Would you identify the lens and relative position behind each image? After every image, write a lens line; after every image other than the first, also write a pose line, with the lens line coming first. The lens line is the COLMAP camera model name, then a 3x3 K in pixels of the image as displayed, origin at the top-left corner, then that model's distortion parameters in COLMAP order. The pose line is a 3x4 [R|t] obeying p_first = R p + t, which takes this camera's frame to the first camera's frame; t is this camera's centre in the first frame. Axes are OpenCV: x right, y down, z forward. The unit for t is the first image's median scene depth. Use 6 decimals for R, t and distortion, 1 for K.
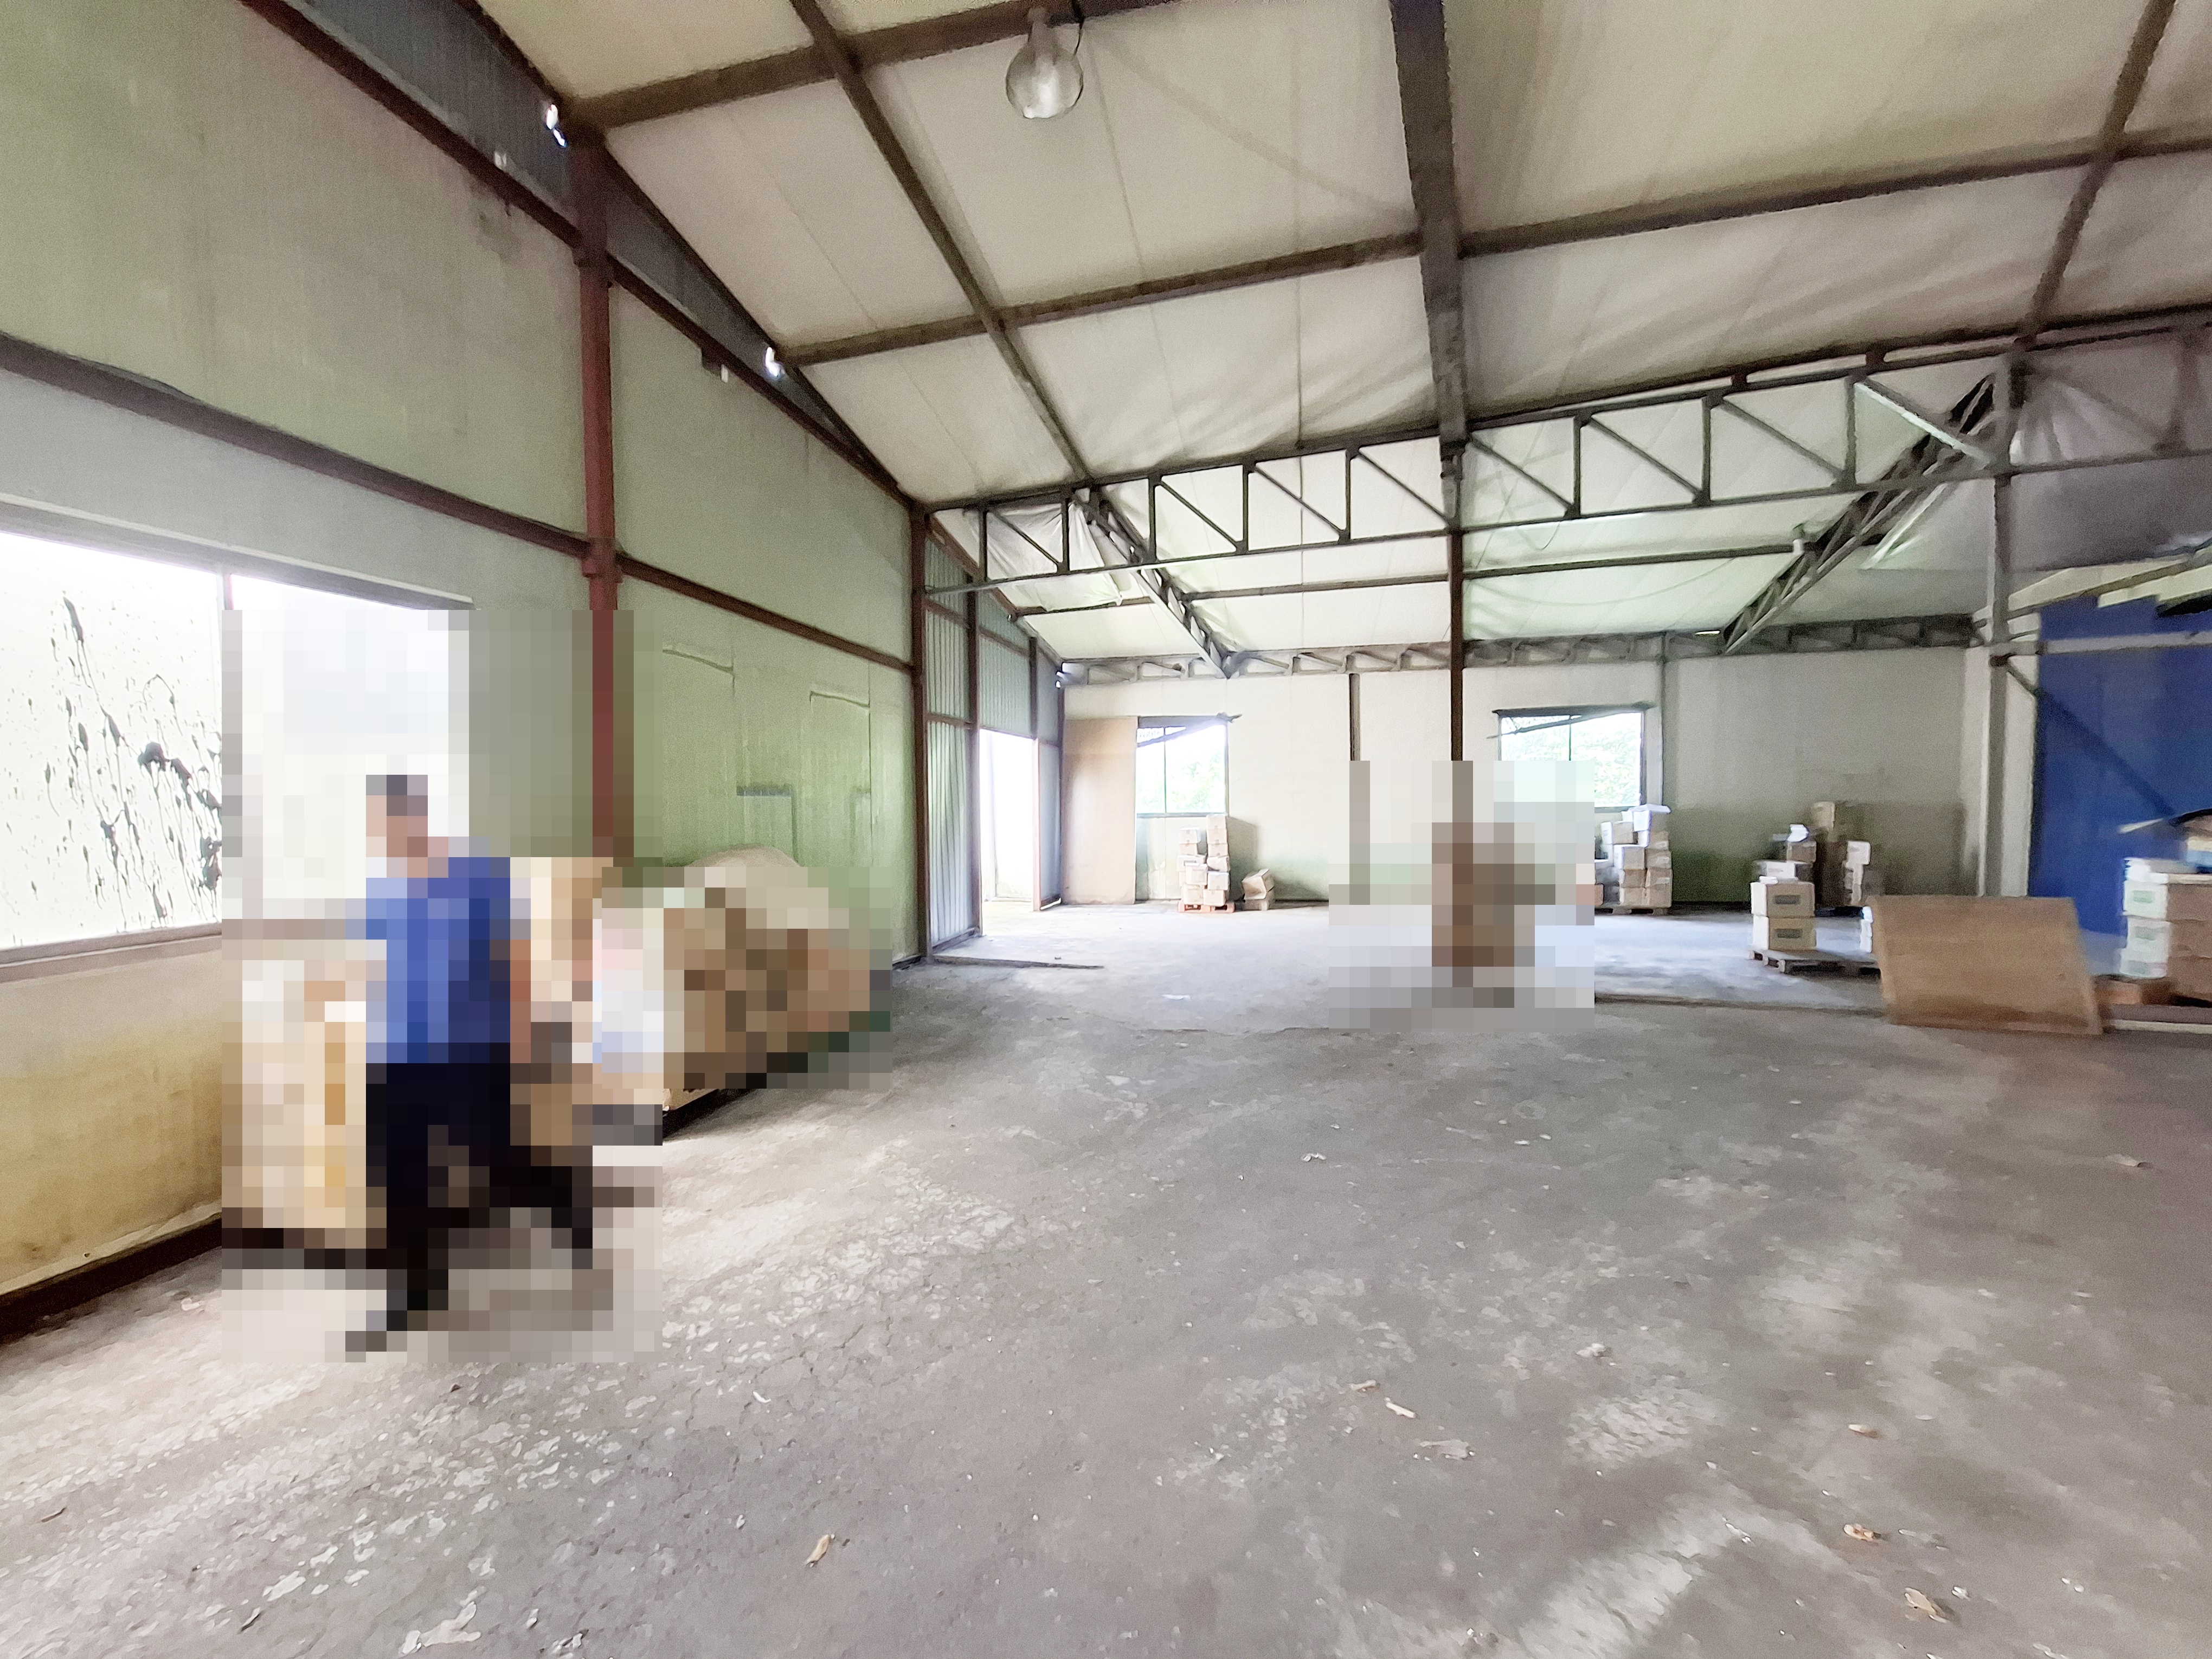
lens RADIAL K [[870.1, 0, 1109.2], [0, 870.1, 829.4], [0, 0, 1]] dist [-0.007980, 0.002397]
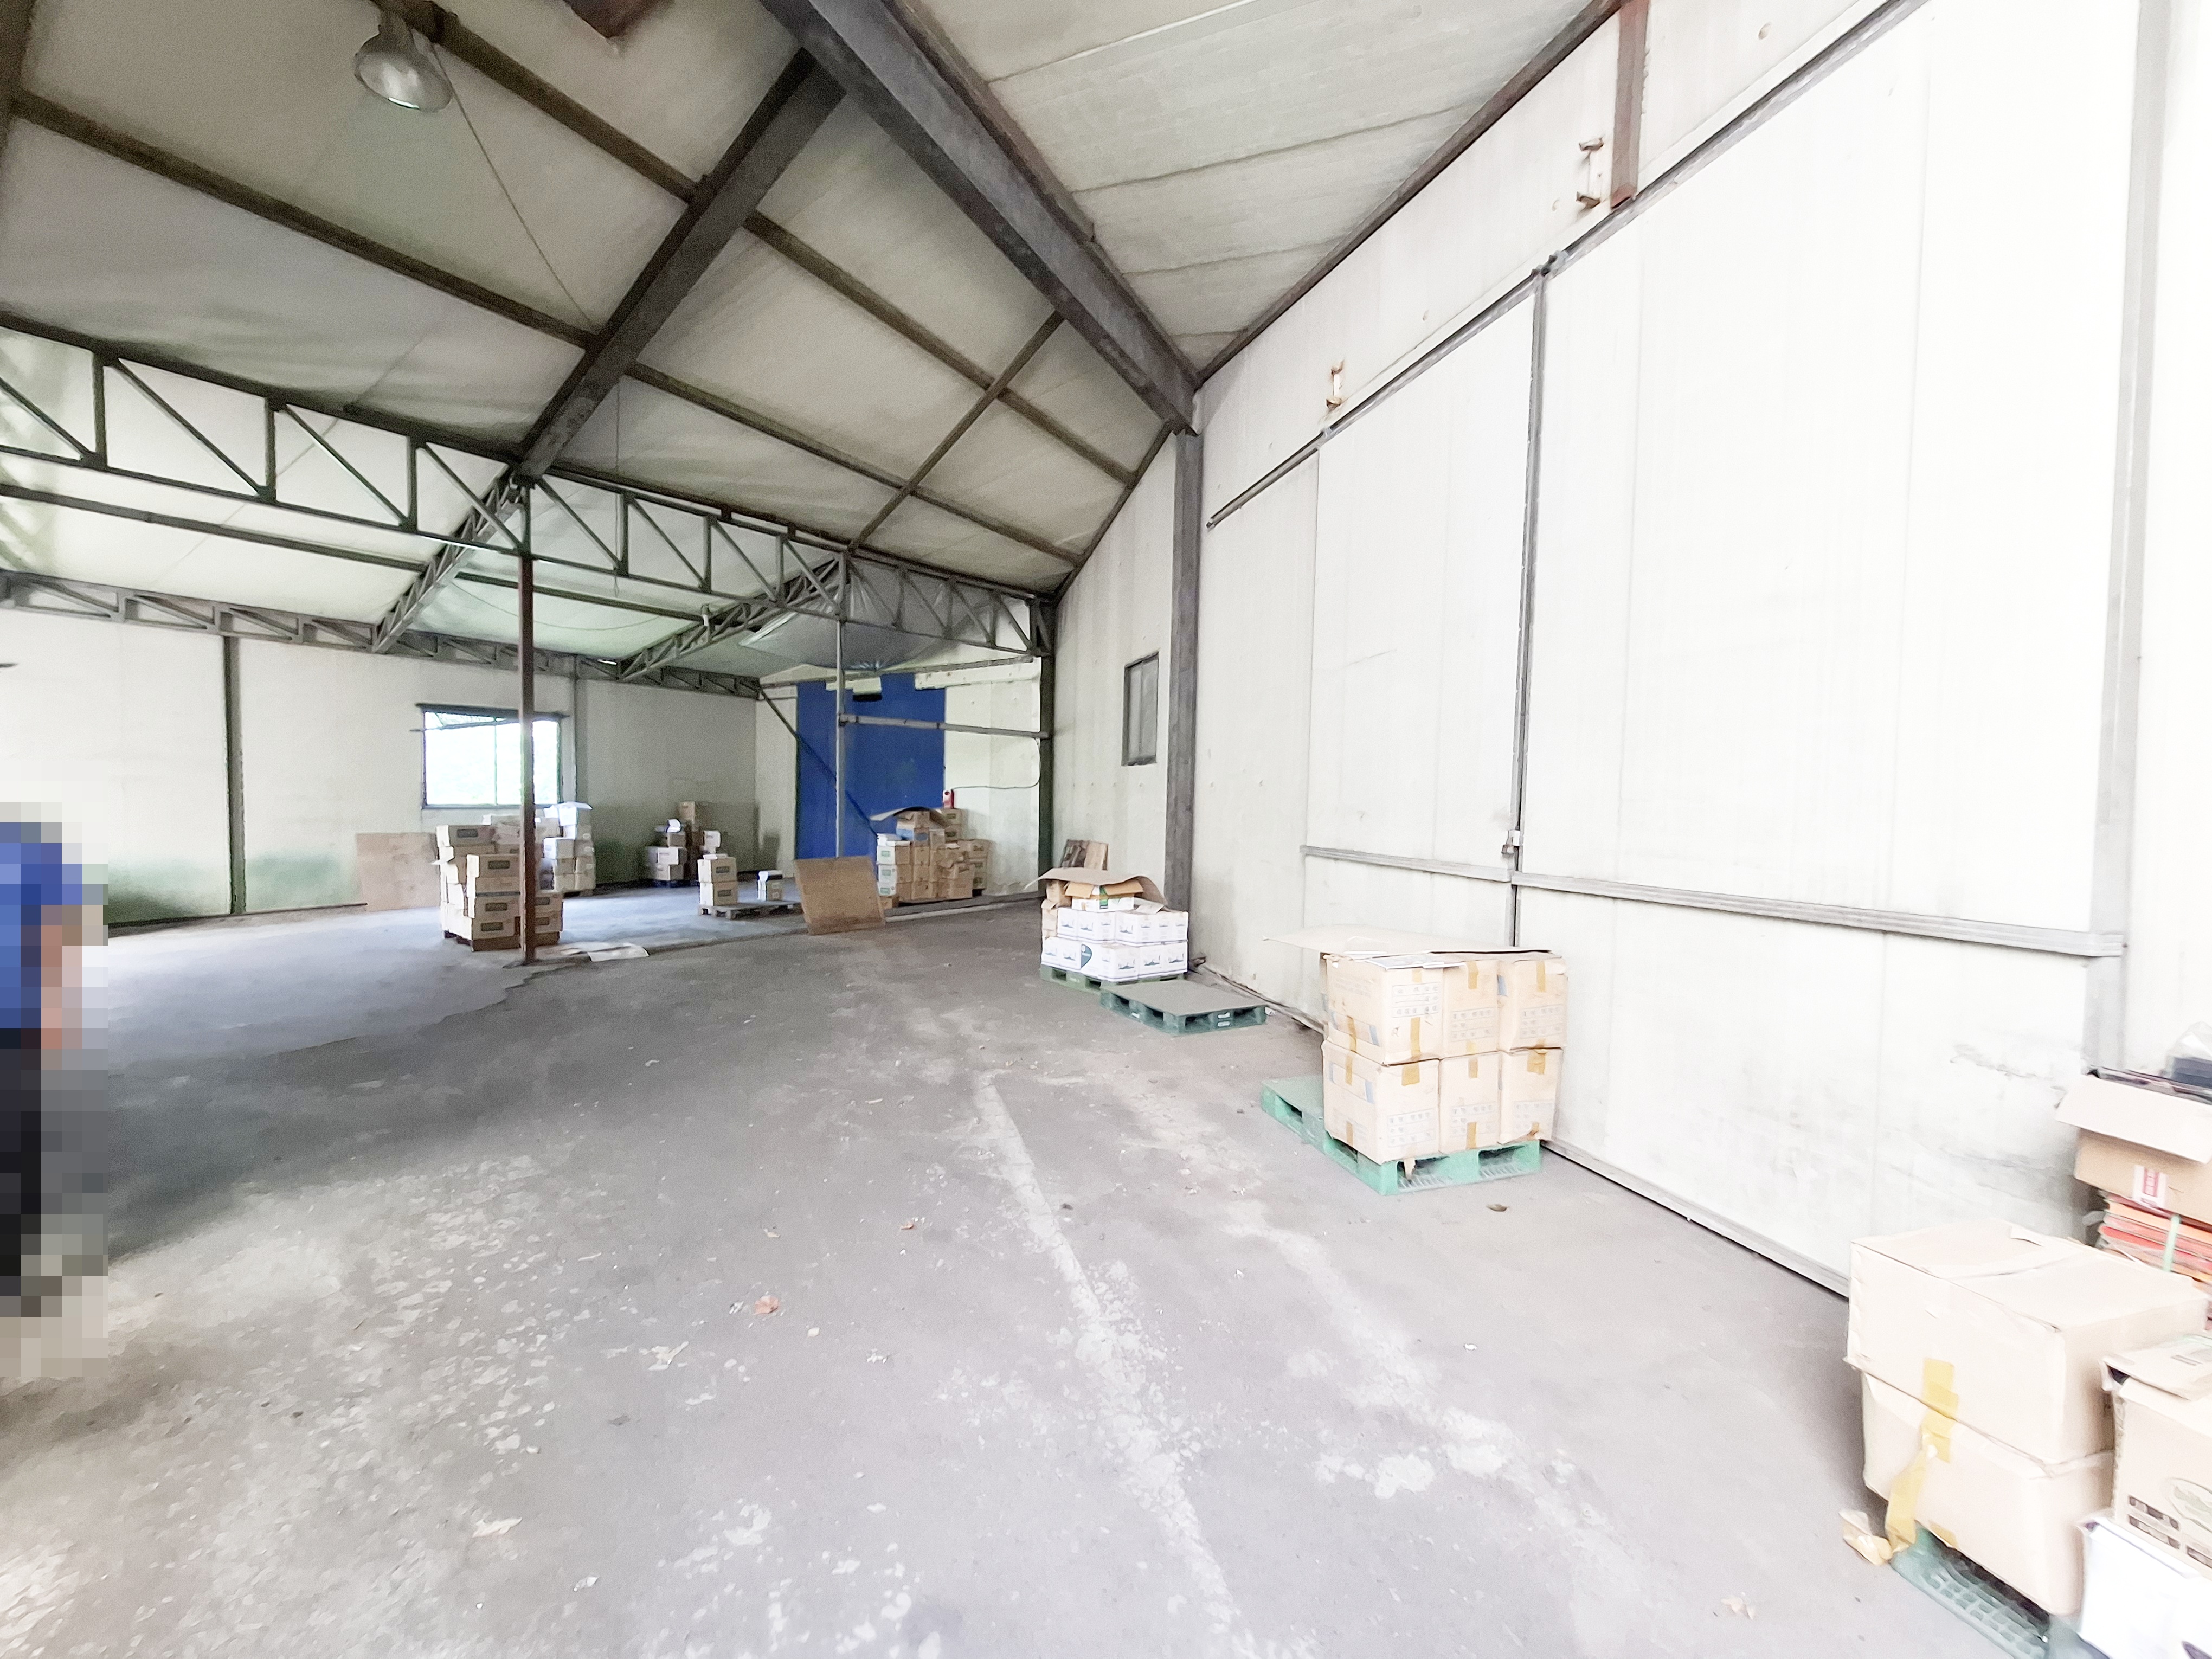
lens RADIAL K [[870.1, 0, 1116.2], [0, 870.1, 812.5], [0, 0, 1]] dist [-0.007980, 0.002397]
pose [[0.284882, 0.001639, 0.958561, -0.517268], [0.013995, 0.999885, -0.005869, 0.004676], [-0.958460, 0.015087, 0.284826, -0.046439]]
